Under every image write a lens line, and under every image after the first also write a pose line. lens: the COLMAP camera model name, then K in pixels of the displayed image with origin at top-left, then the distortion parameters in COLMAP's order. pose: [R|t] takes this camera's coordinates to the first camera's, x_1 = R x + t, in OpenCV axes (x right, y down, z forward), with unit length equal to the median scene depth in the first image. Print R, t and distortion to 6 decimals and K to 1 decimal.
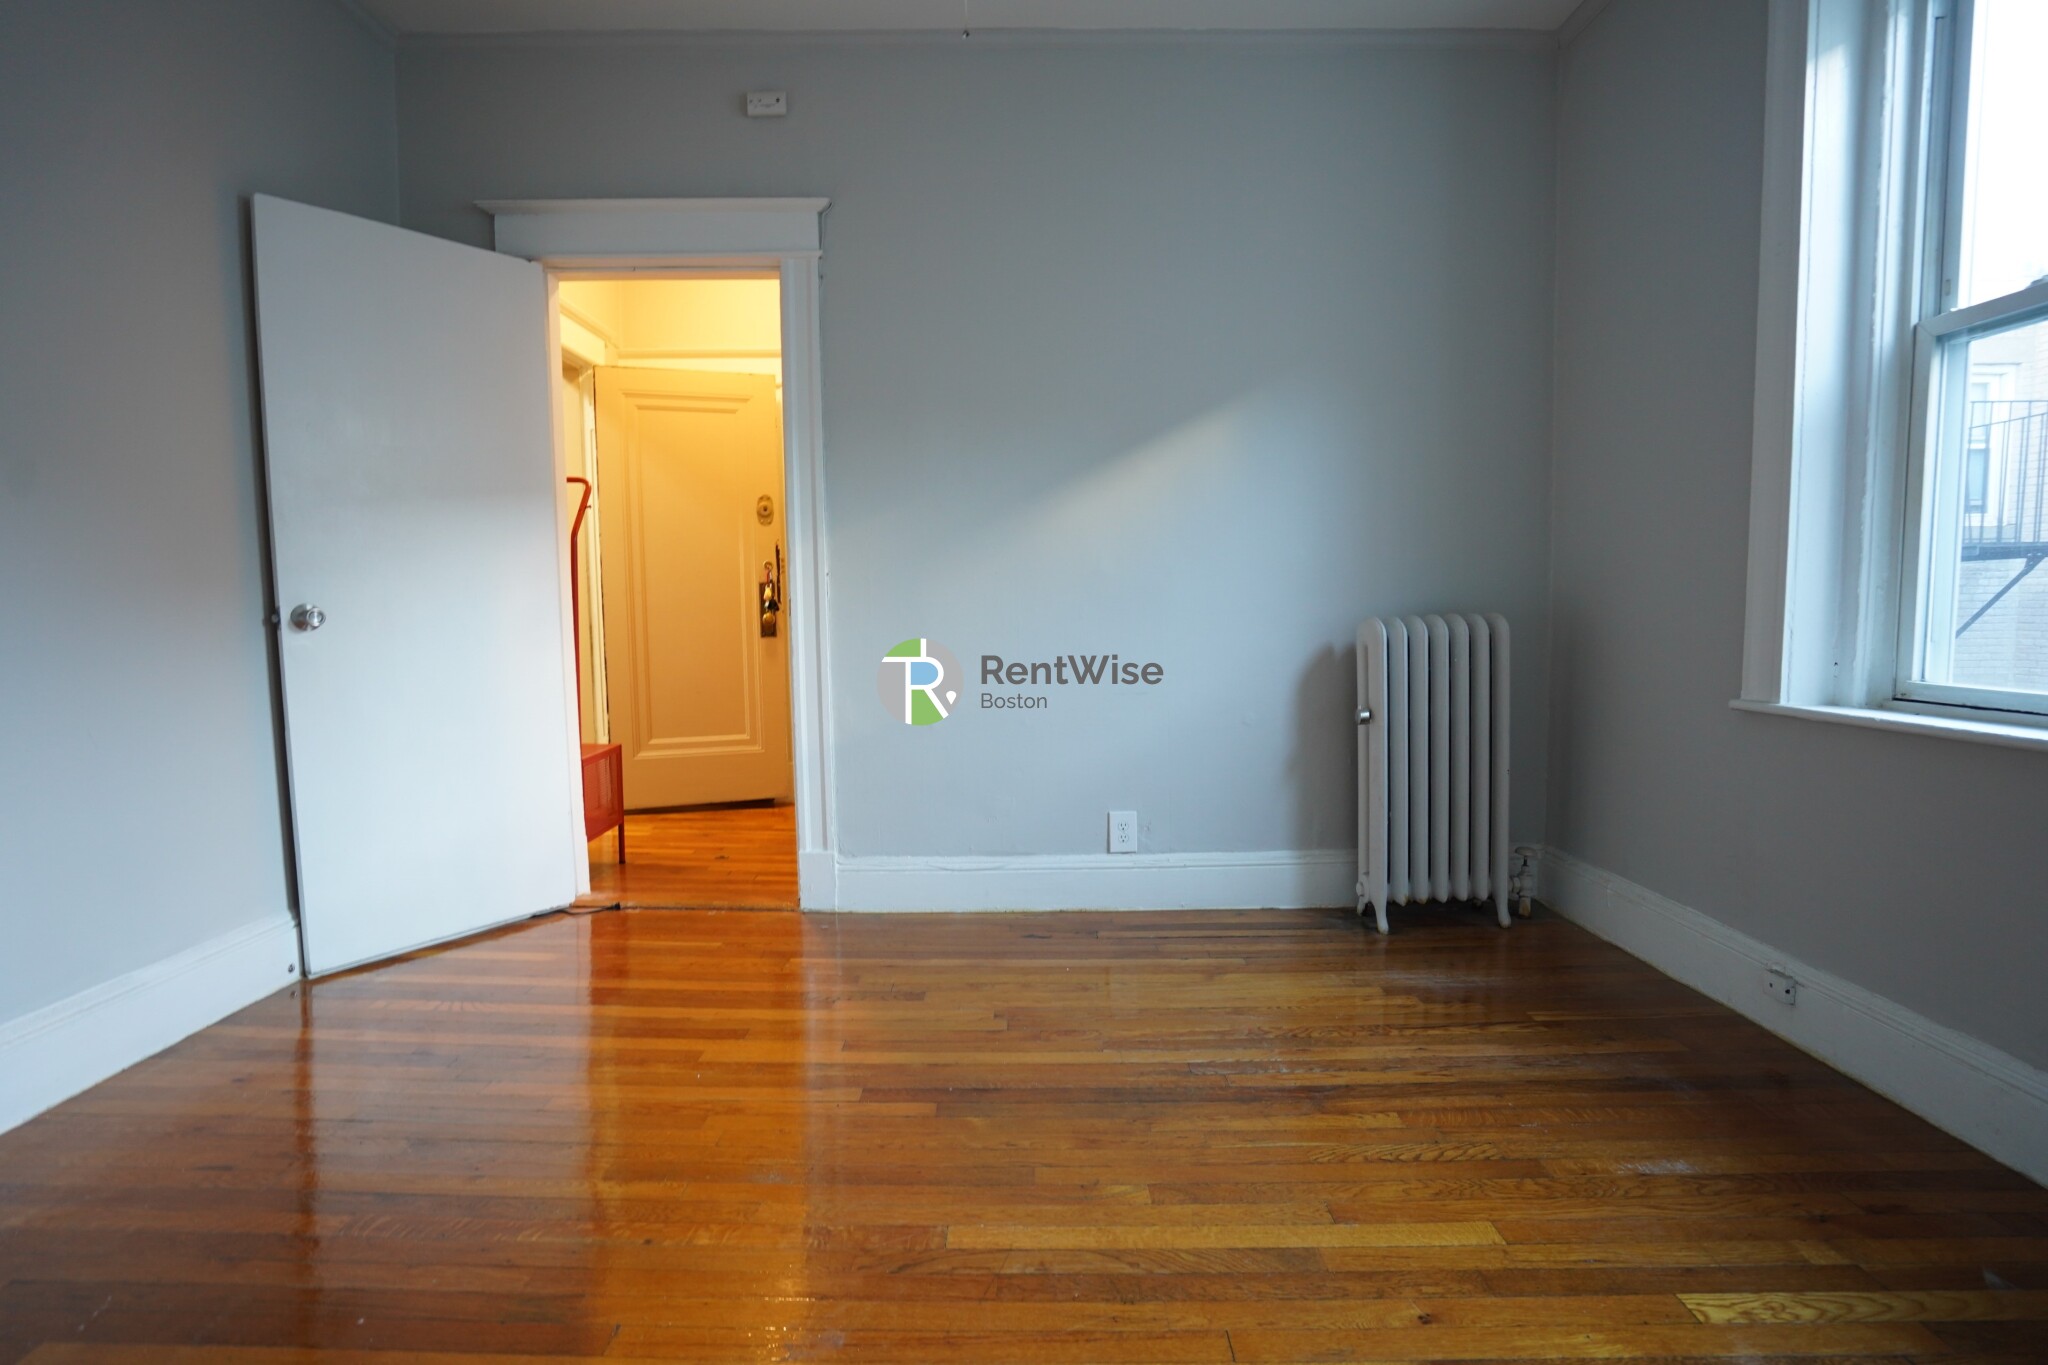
lens RADIAL K [[980.4, 0, 1019.2], [0, 980.4, 682.6], [0, 0, 1]] dist [-0.057875, 0.026090]
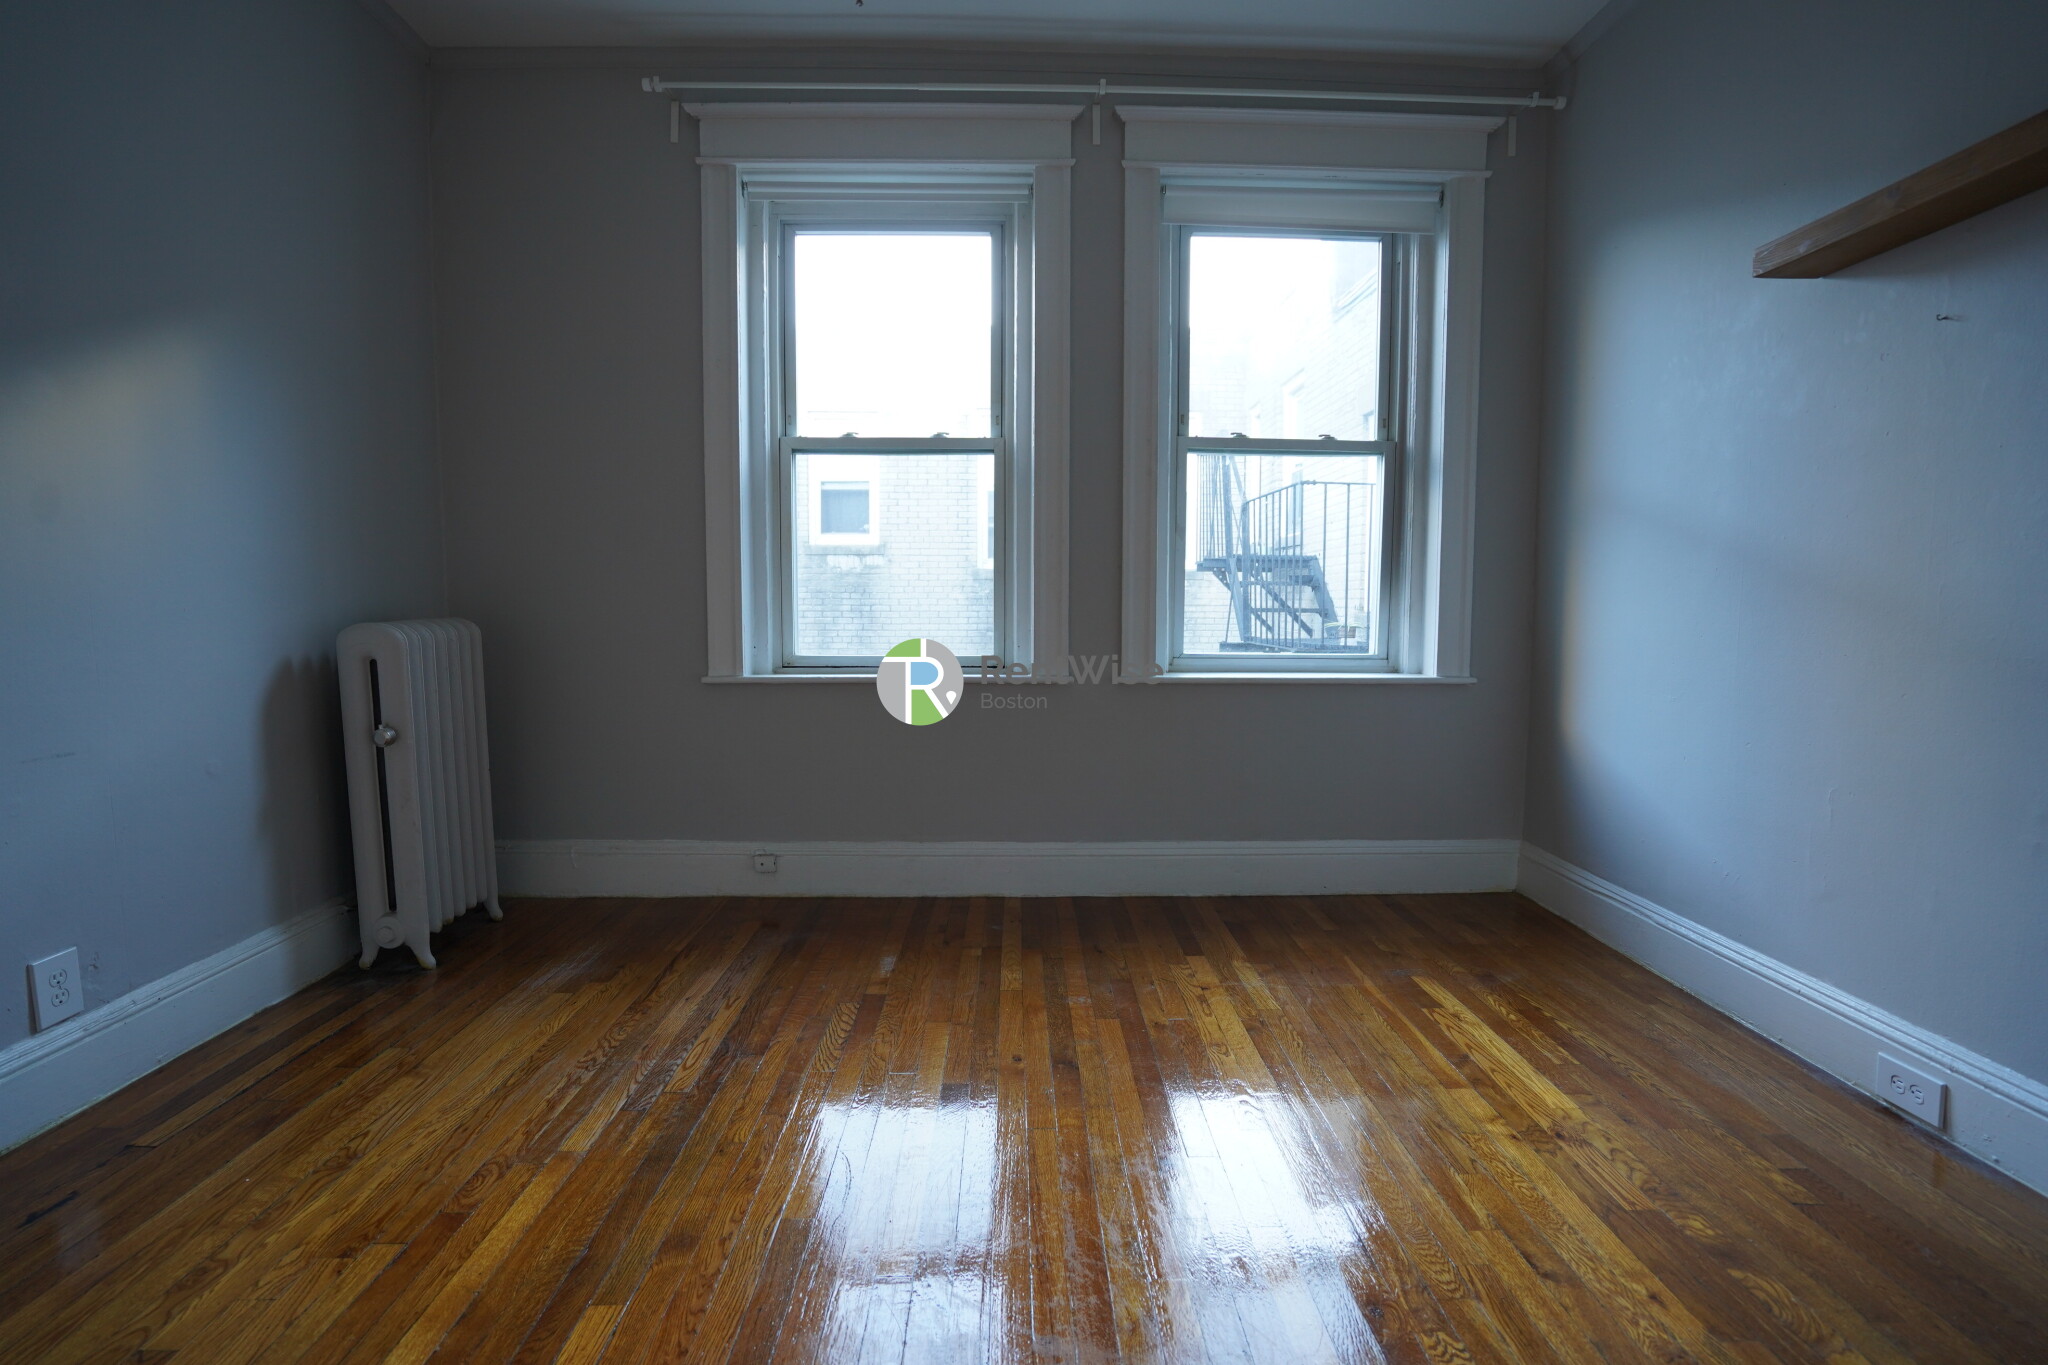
lens RADIAL K [[957.9, 0, 1023.6], [0, 957.9, 680.8], [0, 0, 1]] dist [-0.058511, 0.023629]
pose [[-0.024836, -0.073306, 0.997000, -0.732027], [0.076062, 0.994278, 0.075001, -0.051546], [-0.996794, 0.077697, -0.019118, 0.644360]]
